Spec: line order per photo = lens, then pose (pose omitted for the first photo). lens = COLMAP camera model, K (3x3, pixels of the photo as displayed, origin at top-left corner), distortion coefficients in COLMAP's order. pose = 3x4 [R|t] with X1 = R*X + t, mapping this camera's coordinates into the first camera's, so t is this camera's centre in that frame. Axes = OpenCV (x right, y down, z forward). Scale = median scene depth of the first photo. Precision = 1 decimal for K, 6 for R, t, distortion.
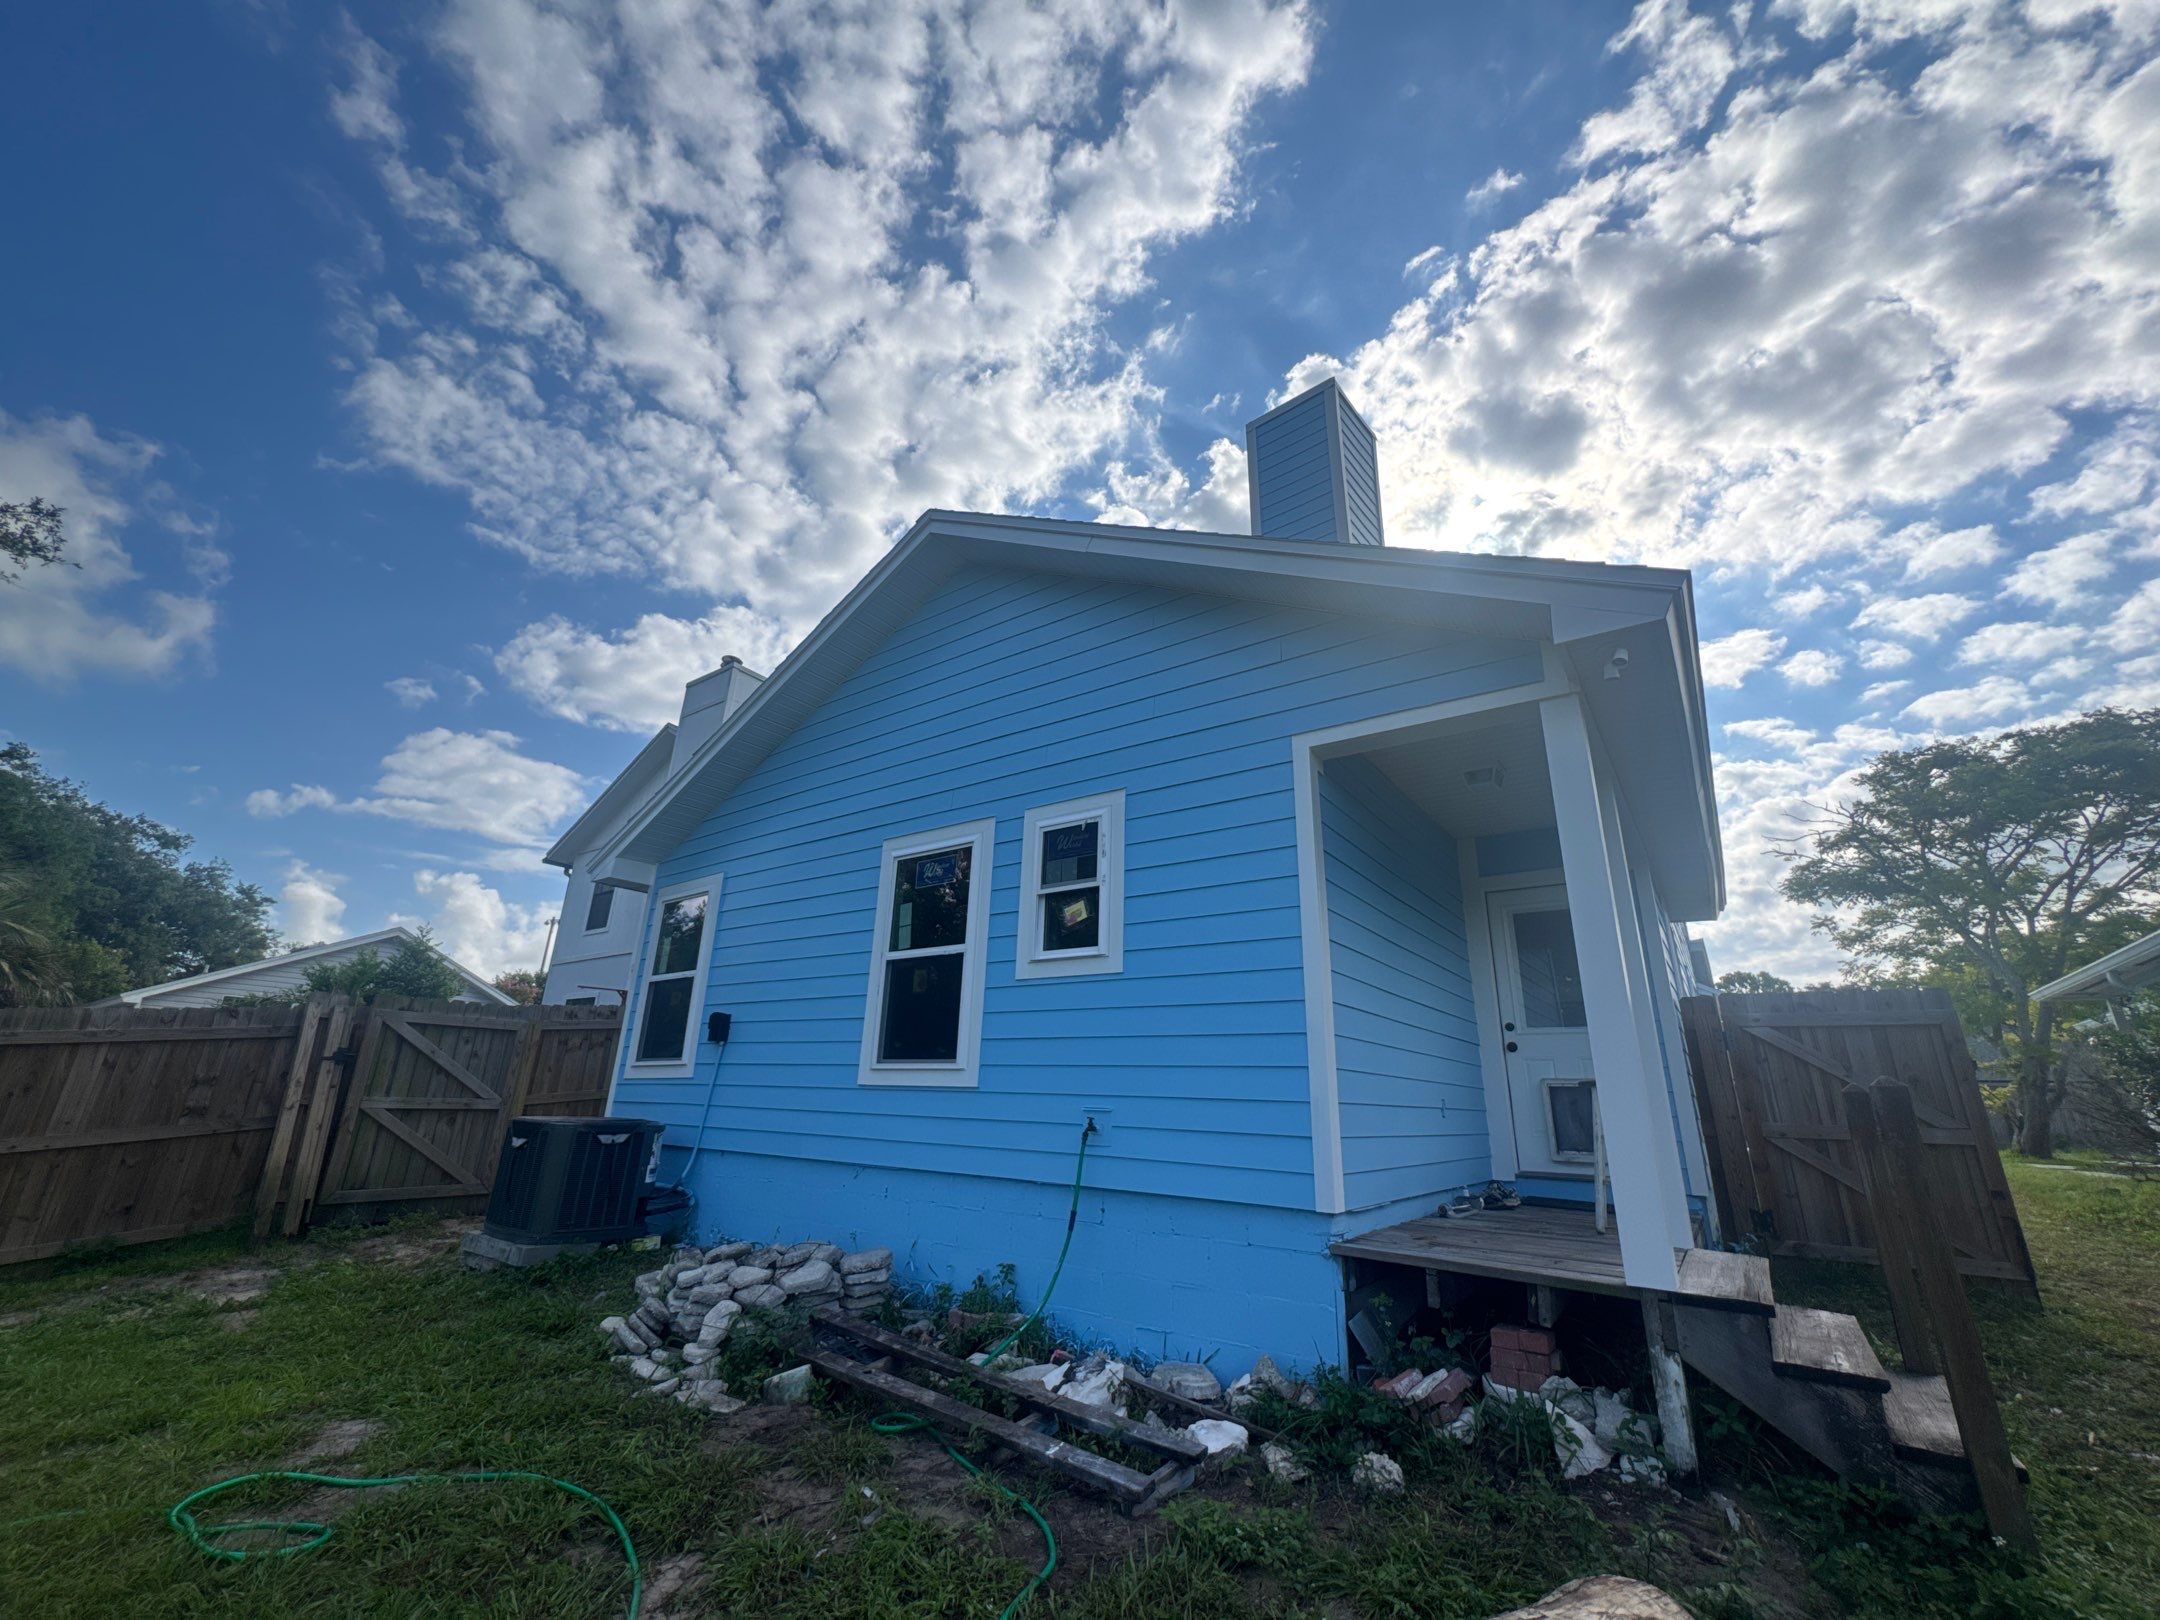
lens RADIAL K [[857.5, 0, 1081.5], [0, 857.5, 823.7], [0, 0, 1]] dist [0.011342, -0.005700]
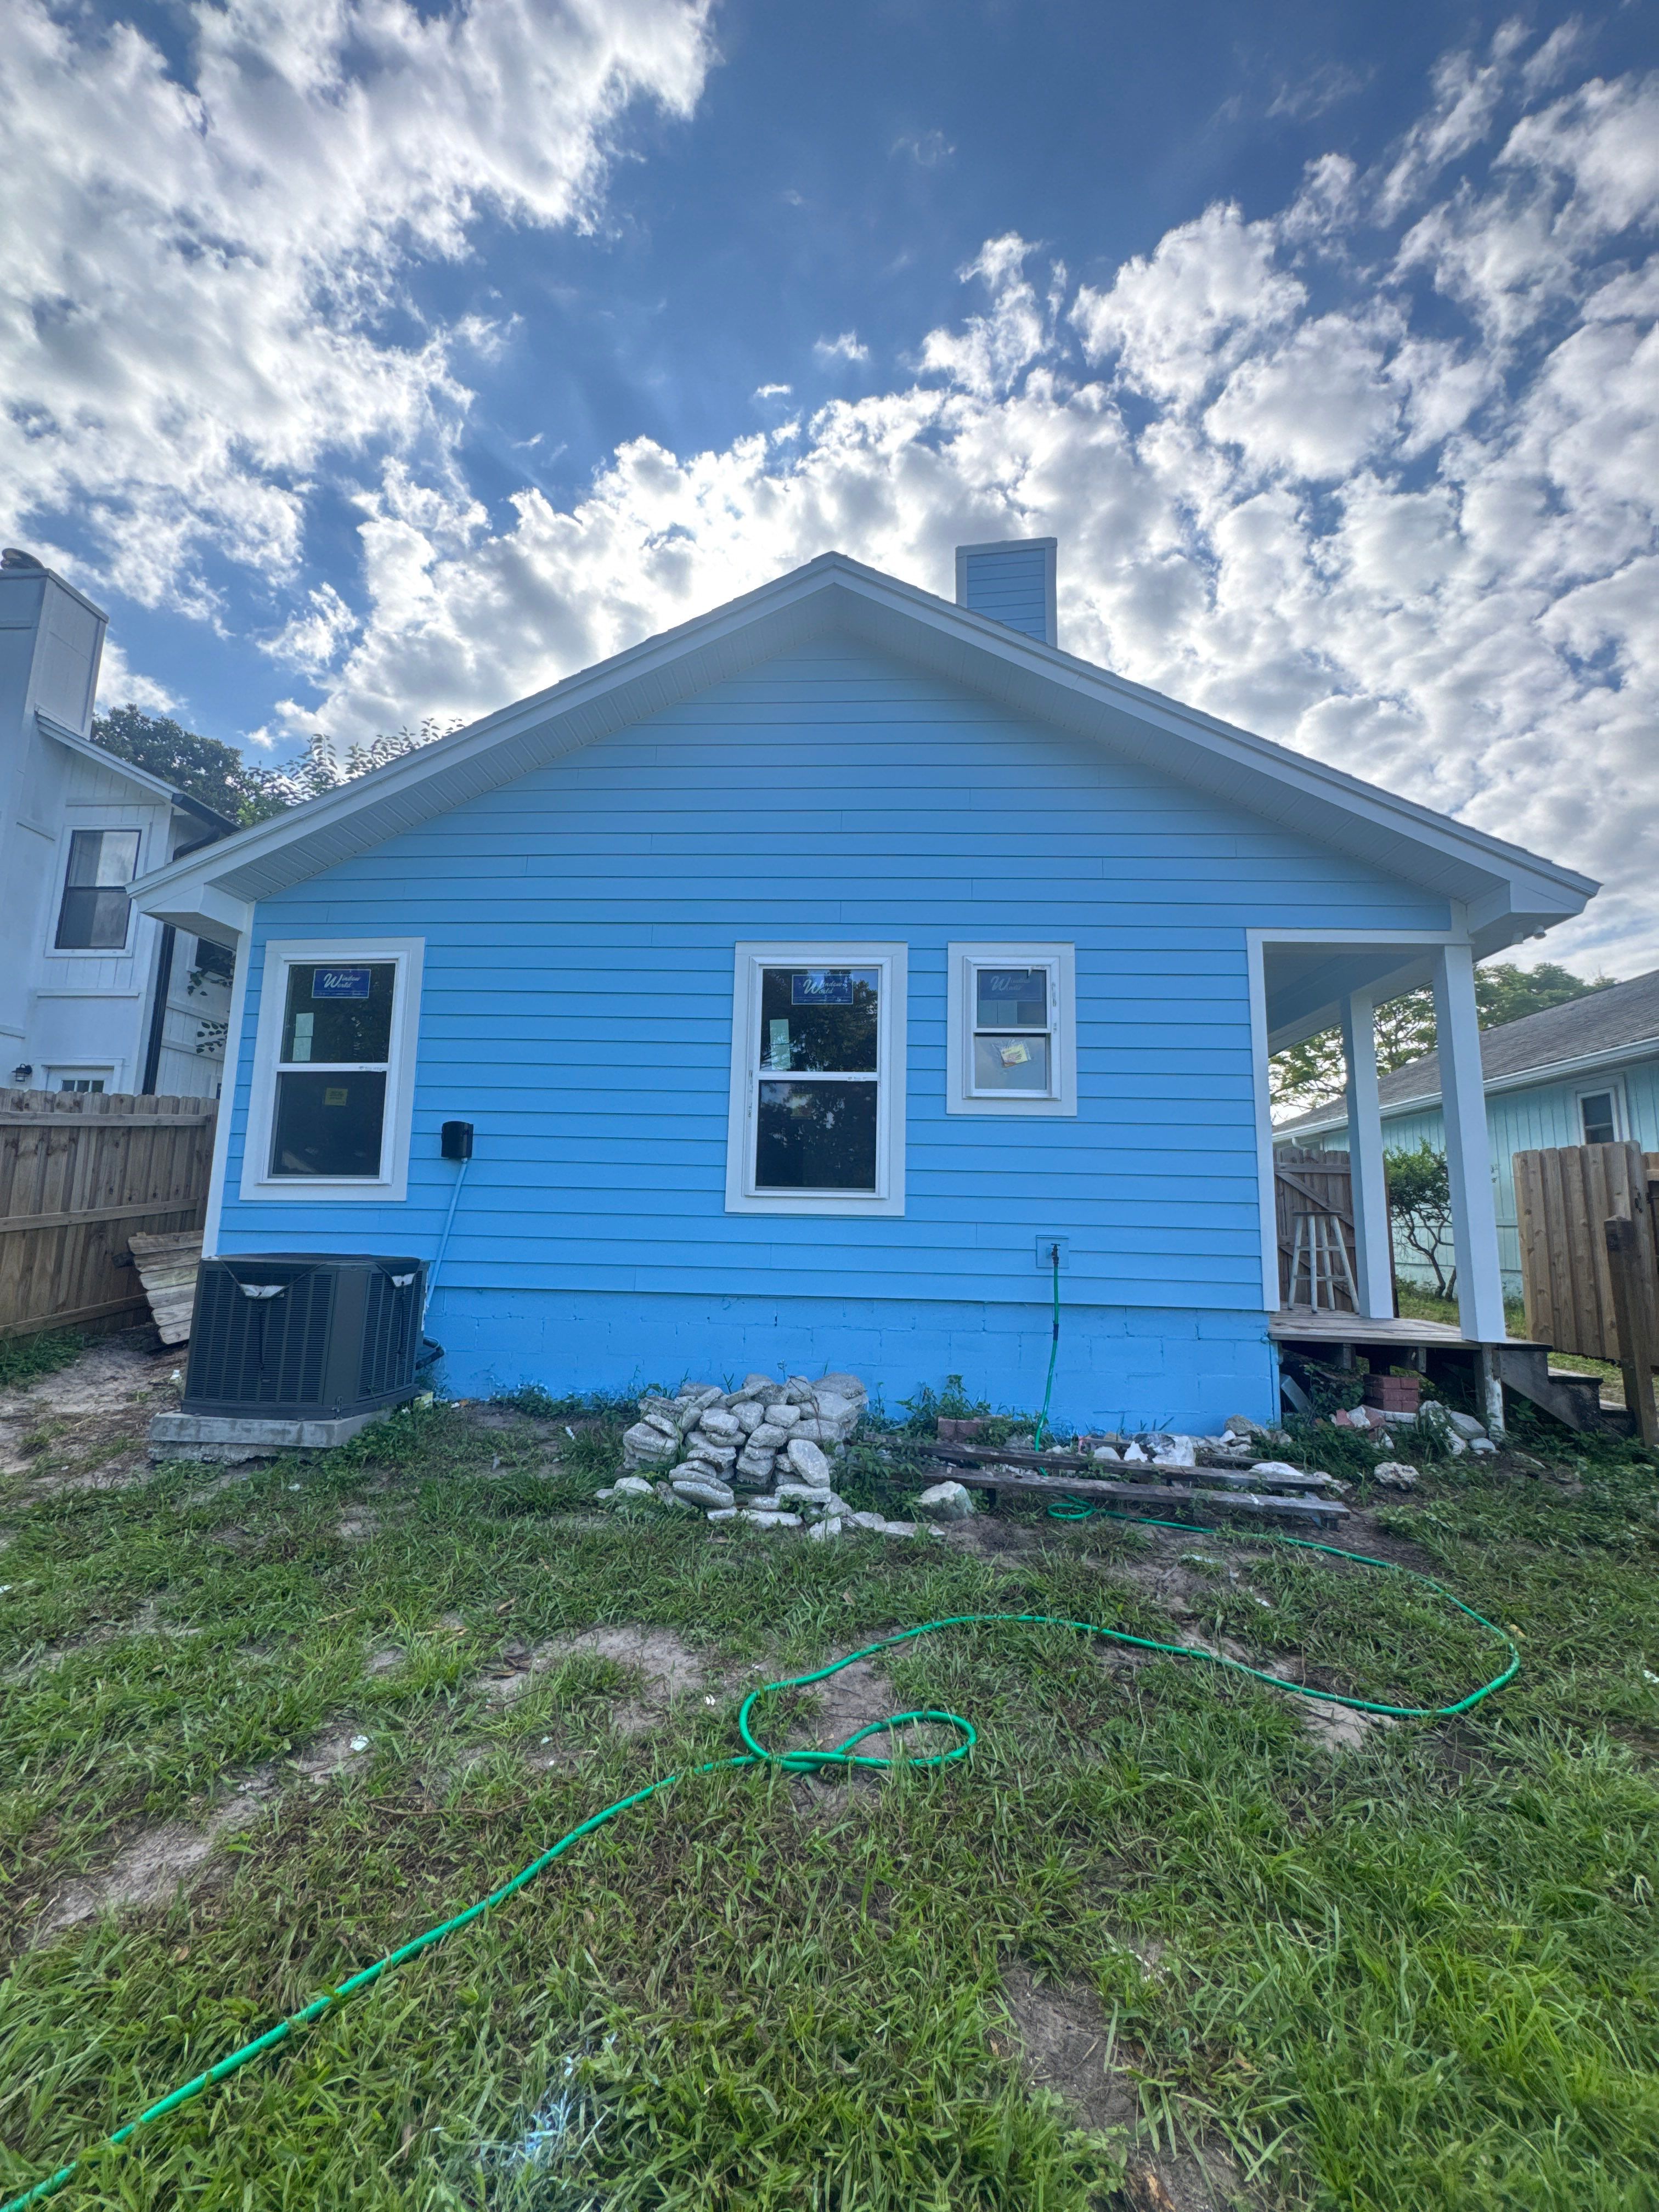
lens RADIAL K [[877.6, 0, 840.0], [0, 877.6, 1073.2], [0, 0, 1]] dist [-0.015008, 0.003994]
pose [[0.843513, 0.086438, 0.530108, -0.744459], [-0.161872, 0.981988, 0.097453, 0.058058], [-0.512136, -0.168012, 0.842311, 0.212151]]
